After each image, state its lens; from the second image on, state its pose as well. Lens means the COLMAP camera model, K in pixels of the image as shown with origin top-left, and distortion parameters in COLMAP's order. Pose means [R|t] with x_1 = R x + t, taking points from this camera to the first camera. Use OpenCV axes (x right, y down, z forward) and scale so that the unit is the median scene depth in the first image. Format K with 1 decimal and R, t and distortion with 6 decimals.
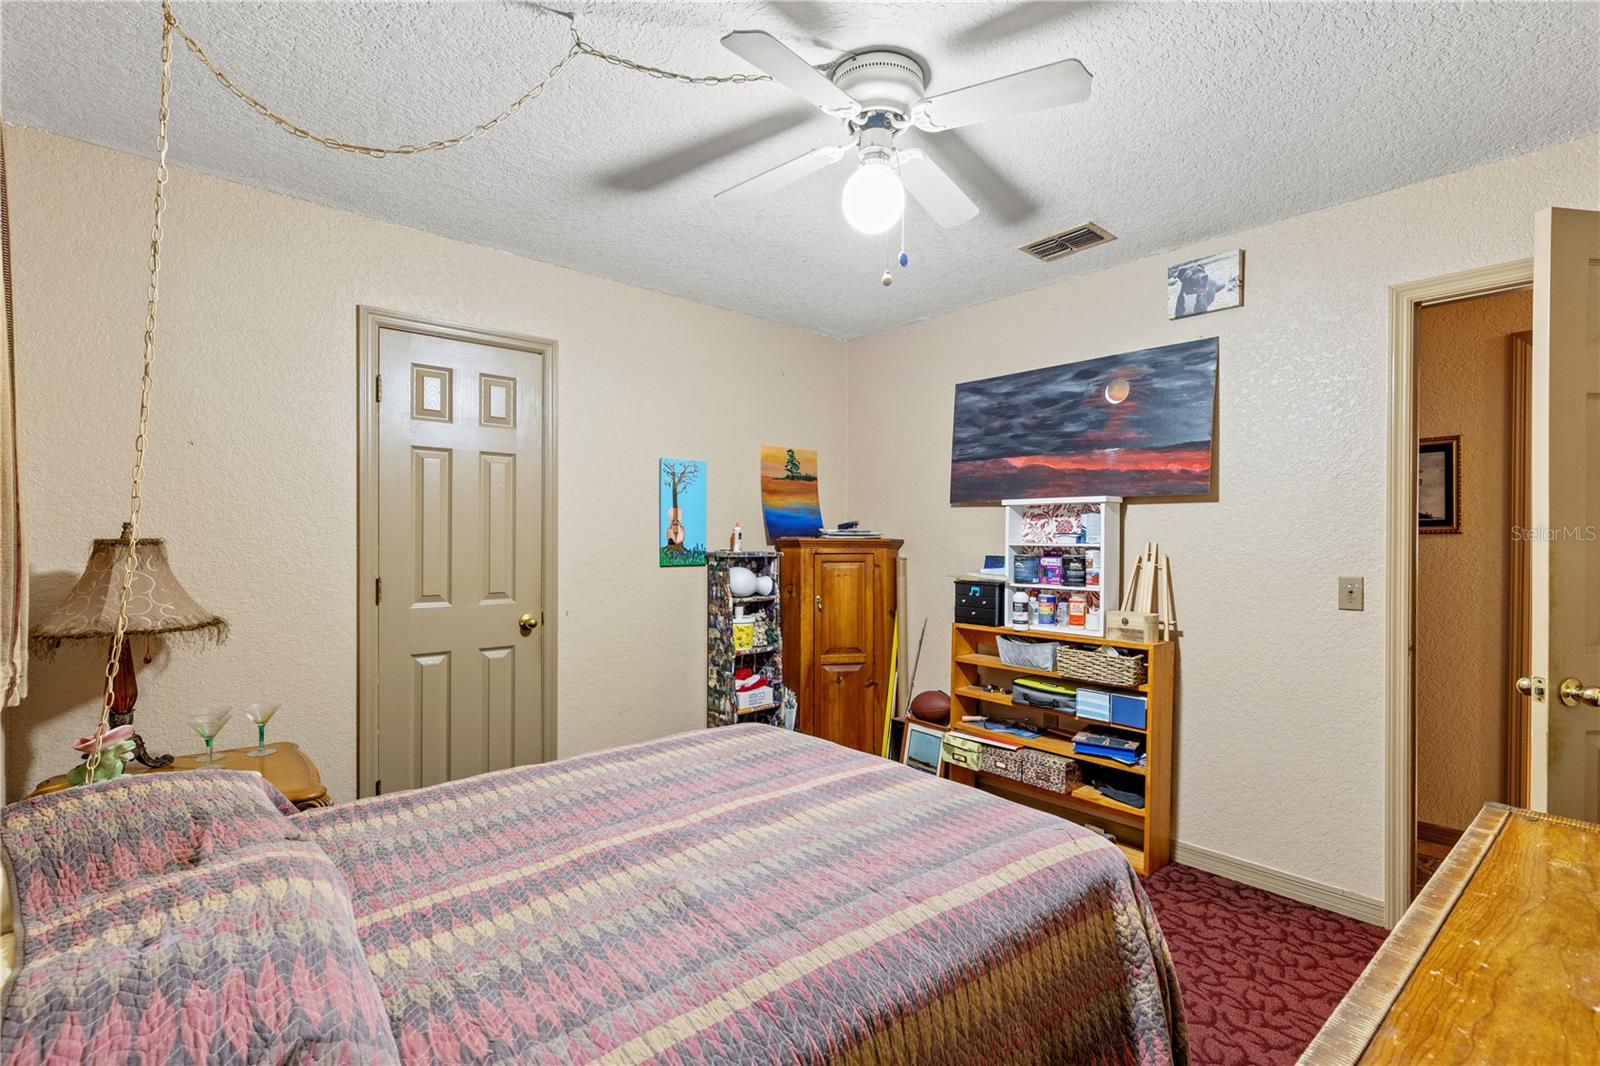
lens RADIAL K [[718.6, 0, 792.5], [0, 718.6, 531.8], [0, 0, 1]] dist [0.000586, -0.000541]
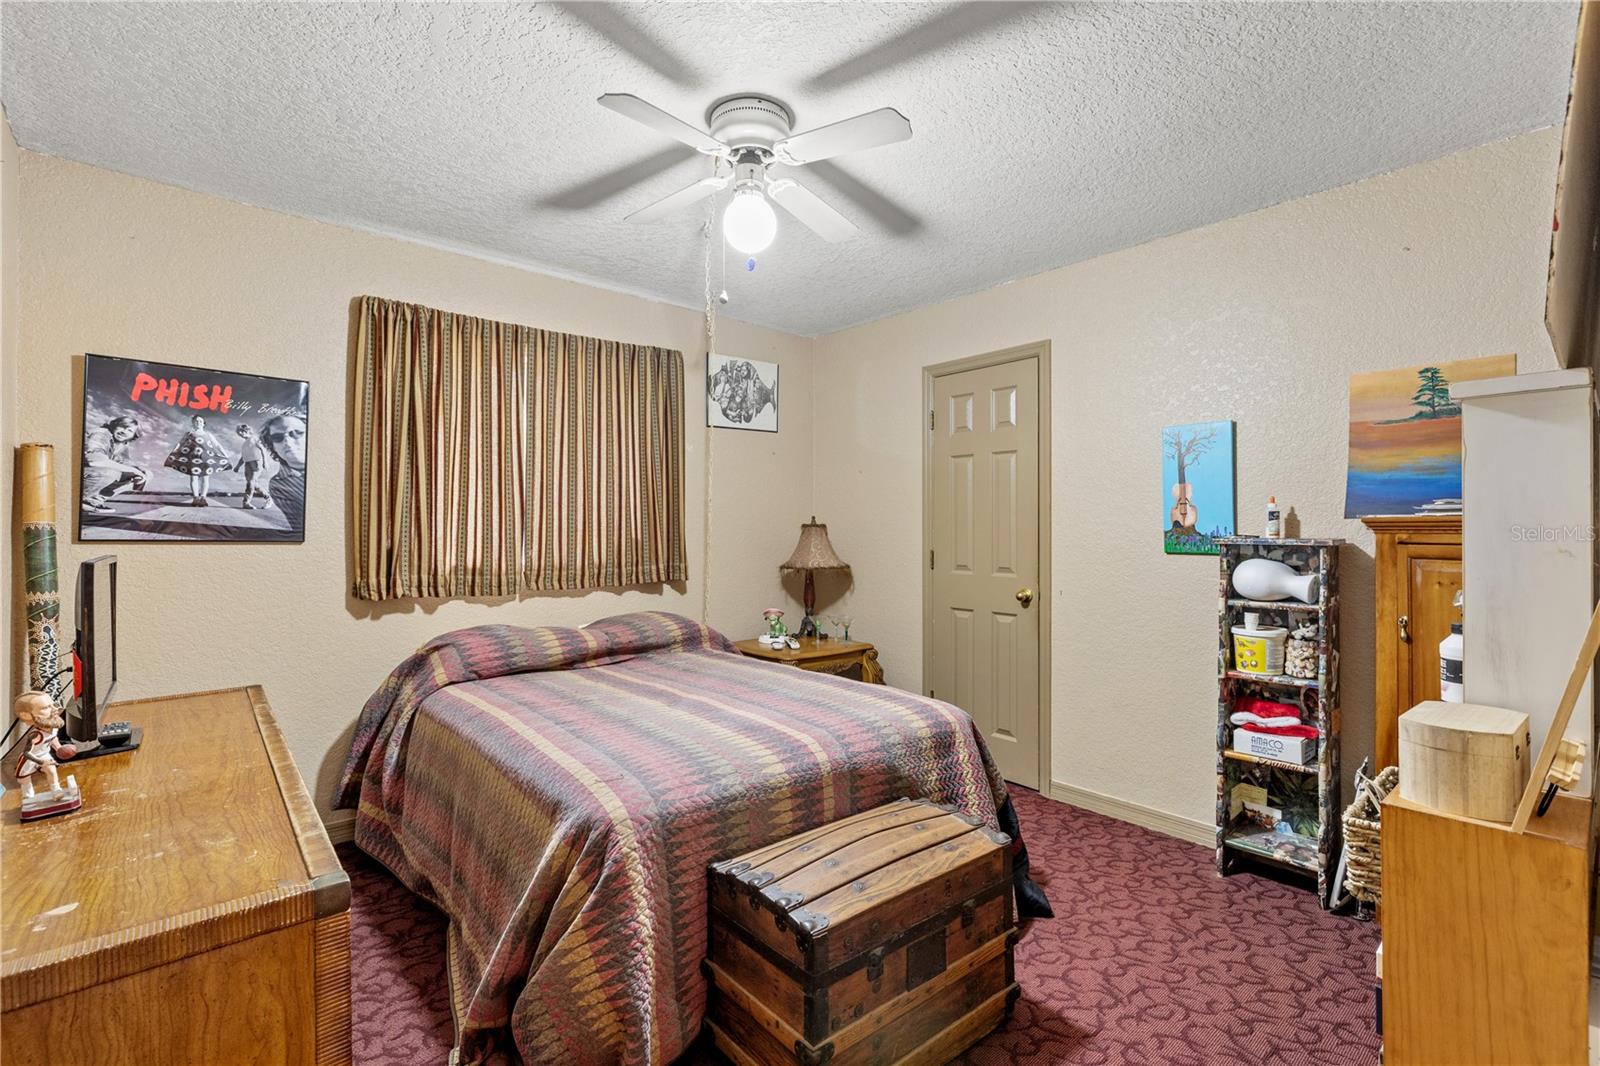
lens RADIAL K [[711.7, 0, 824.3], [0, 711.7, 531.0], [0, 0, 1]] dist [0.000534, -0.000210]
pose [[0.046194, 0.000401, -0.998932, 0.640573], [0.010958, 0.999940, 0.000909, 0.016066], [0.998872, -0.010989, 0.046187, 0.547259]]
